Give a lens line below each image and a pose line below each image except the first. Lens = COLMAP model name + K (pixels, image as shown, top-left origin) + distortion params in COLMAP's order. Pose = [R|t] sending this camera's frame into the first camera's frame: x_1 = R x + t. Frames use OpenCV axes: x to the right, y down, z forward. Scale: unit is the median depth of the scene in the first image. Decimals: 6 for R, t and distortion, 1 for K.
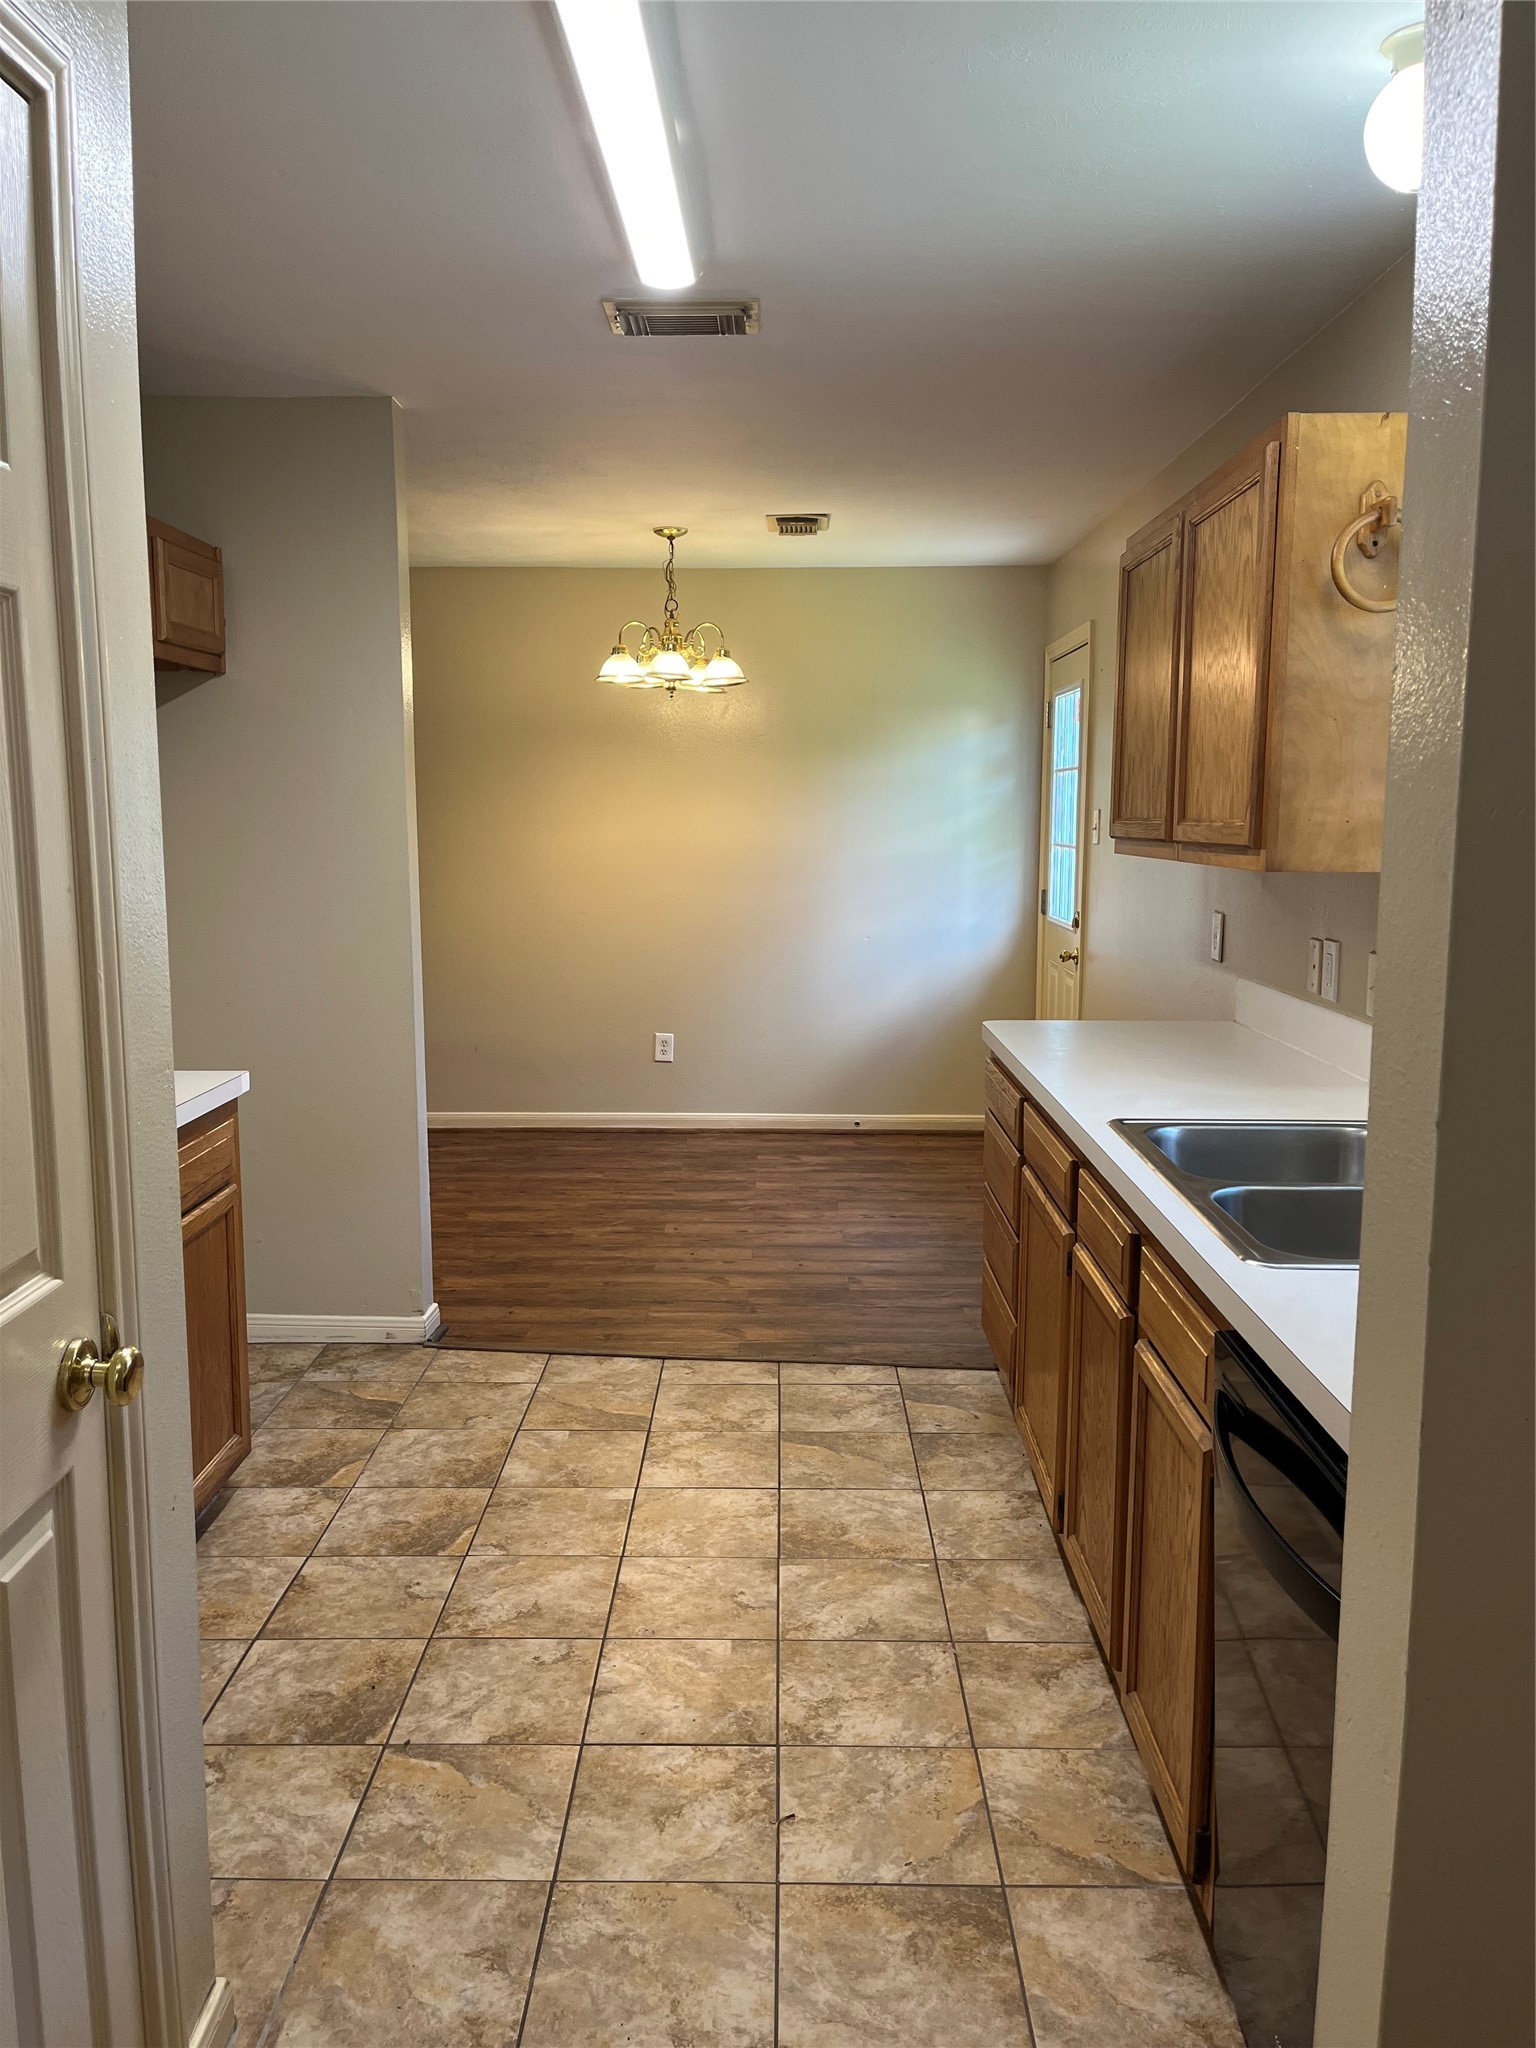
lens RADIAL K [[1550.2, 0, 747.6], [0, 1550.2, 1009.5], [0, 0, 1]] dist [0.081752, -0.102893]
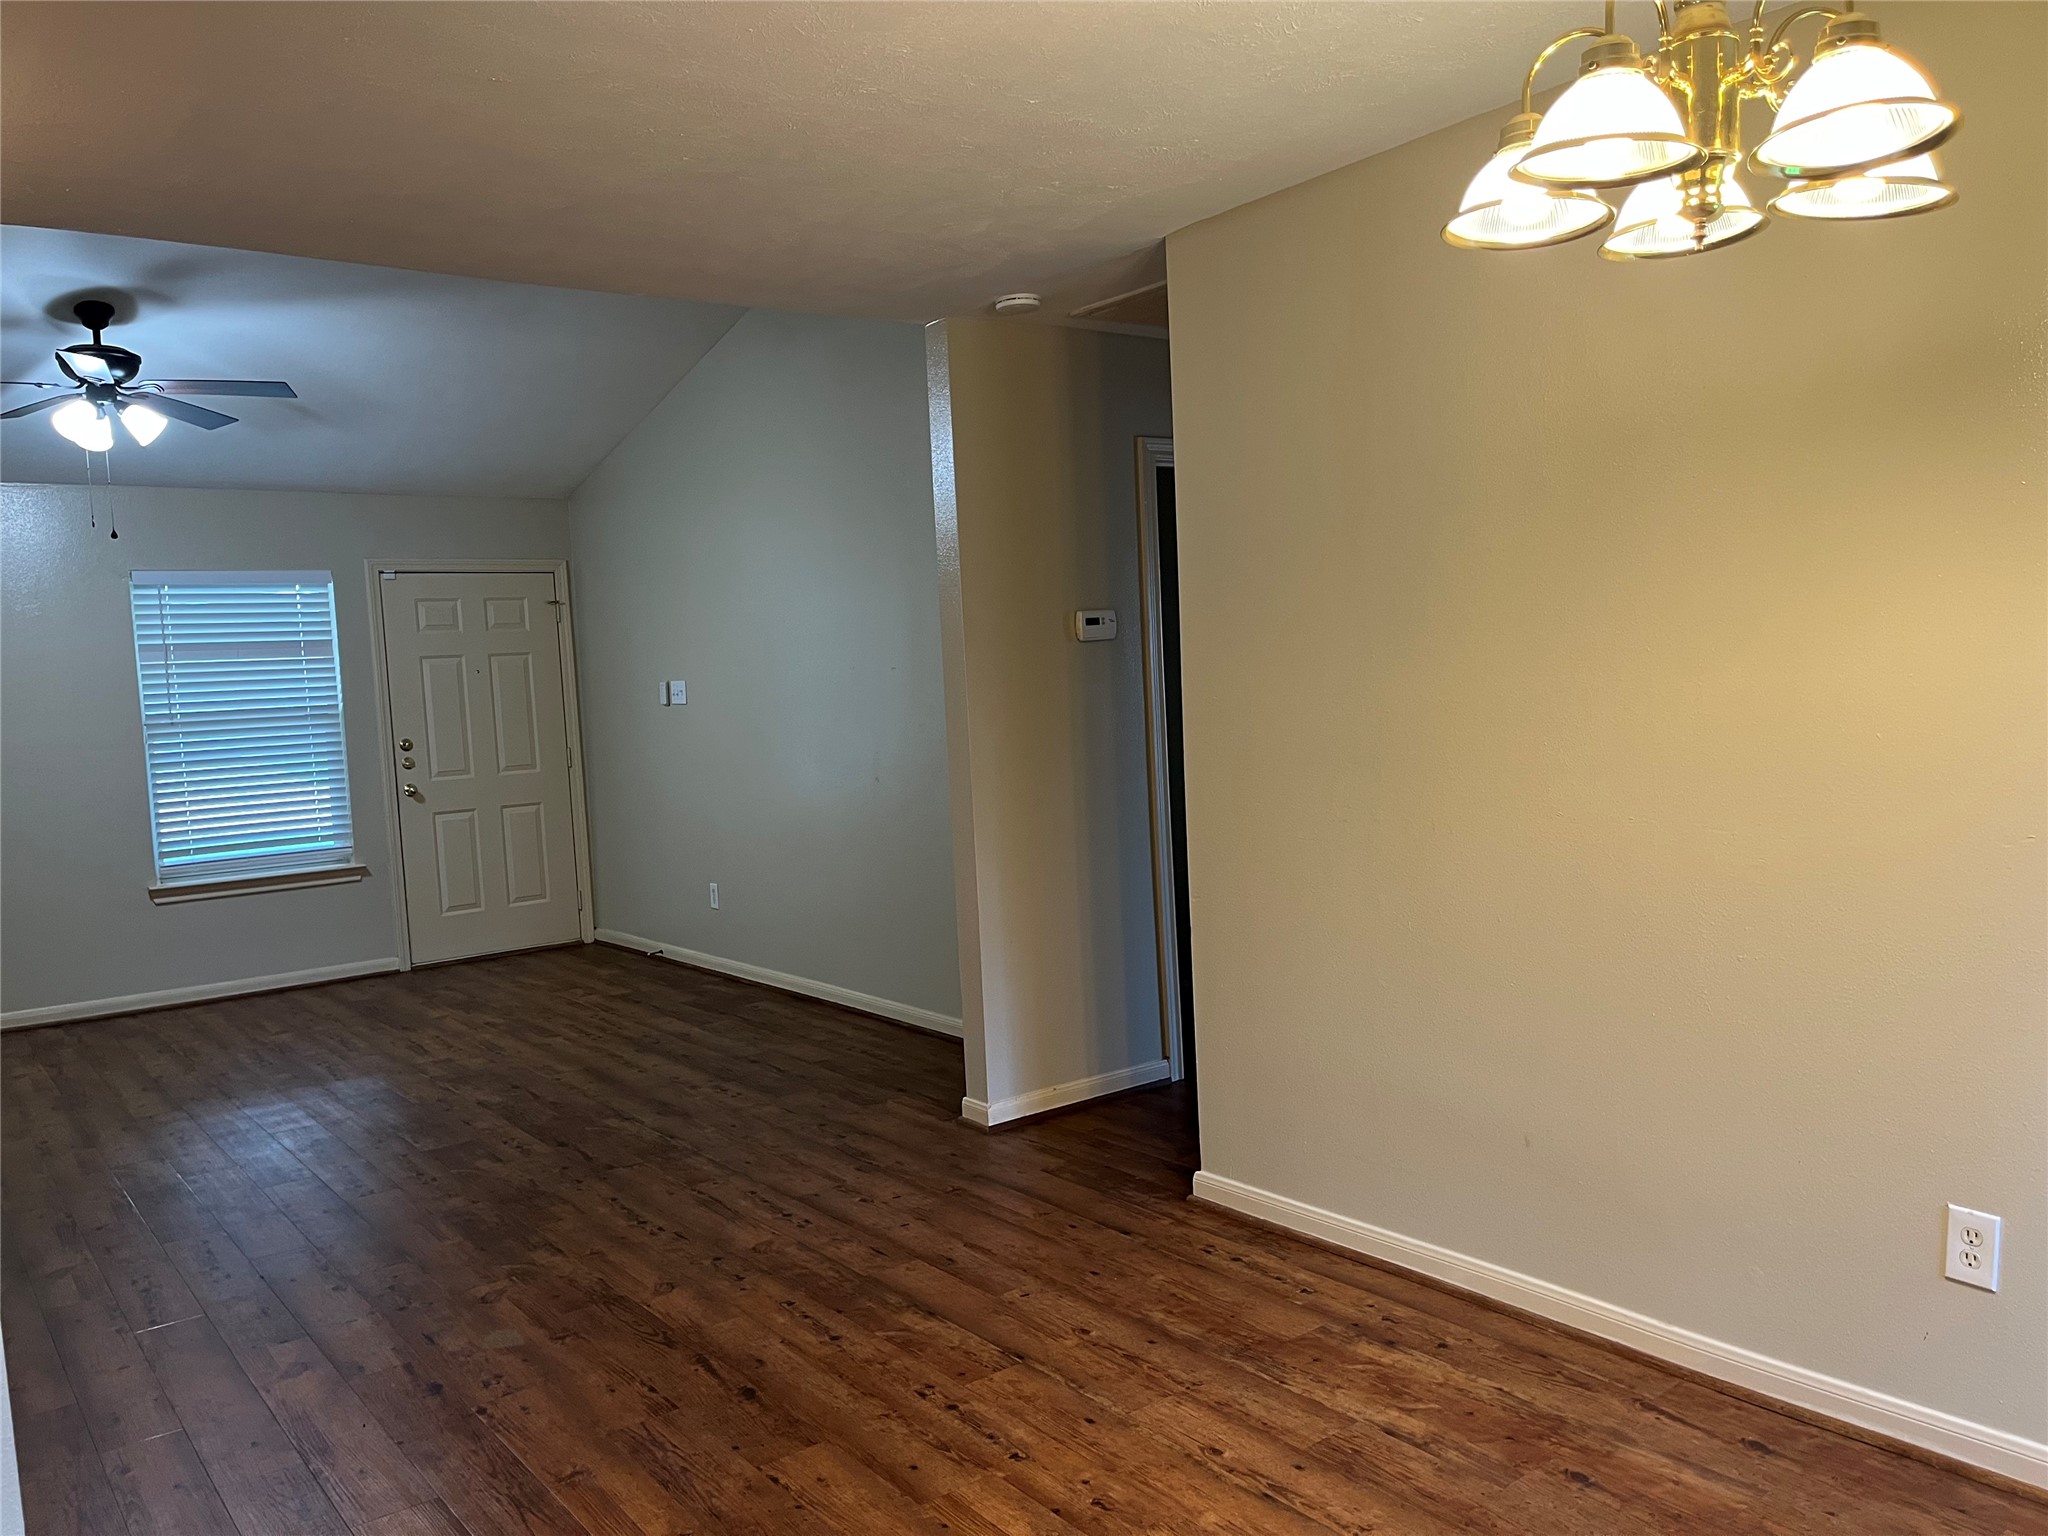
lens RADIAL K [[1550.2, 0, 1006.1], [0, 1550.2, 779.5], [0, 0, 1]] dist [0.081752, -0.102893]
pose [[0.619331, 0.025441, -0.784717, 0.211994], [-0.052822, 0.998560, -0.009315, -0.159278], [0.783351, 0.047220, 0.619784, 1.301561]]
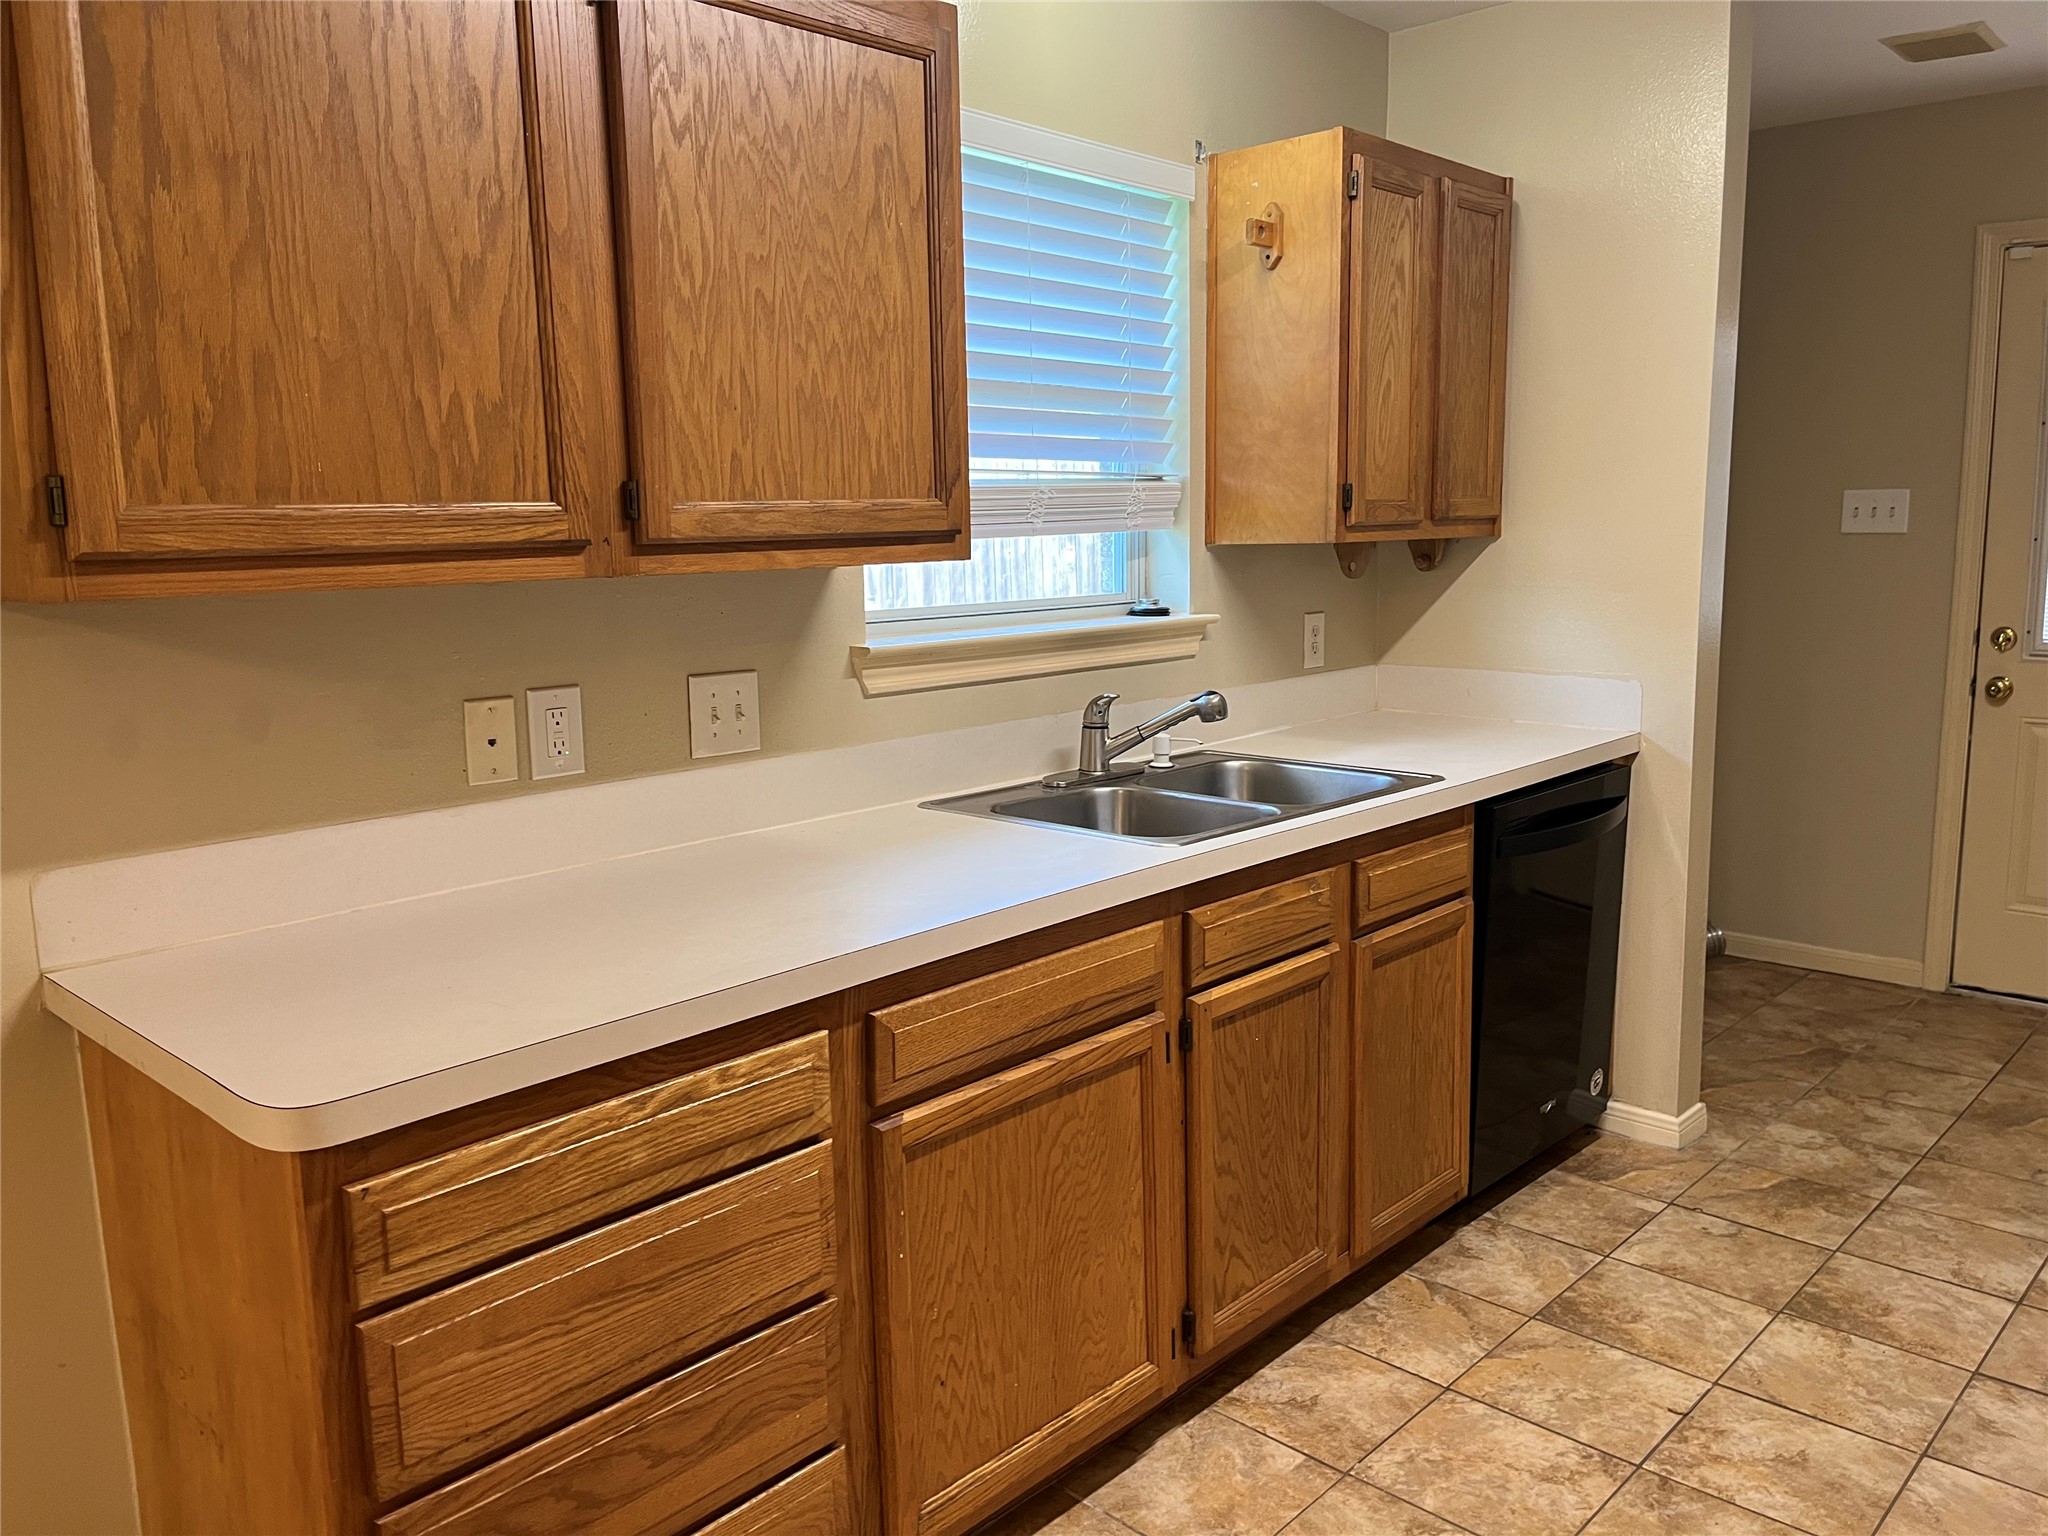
lens RADIAL K [[1543.5, 0, 998.6], [0, 1543.5, 760.0], [0, 0, 1]] dist [0.082254, -0.128186]
pose [[-0.736223, -0.096747, 0.669788, -0.222708], [0.103567, 0.961962, 0.252790, -0.169096], [-0.668767, 0.255478, -0.698199, 1.408366]]
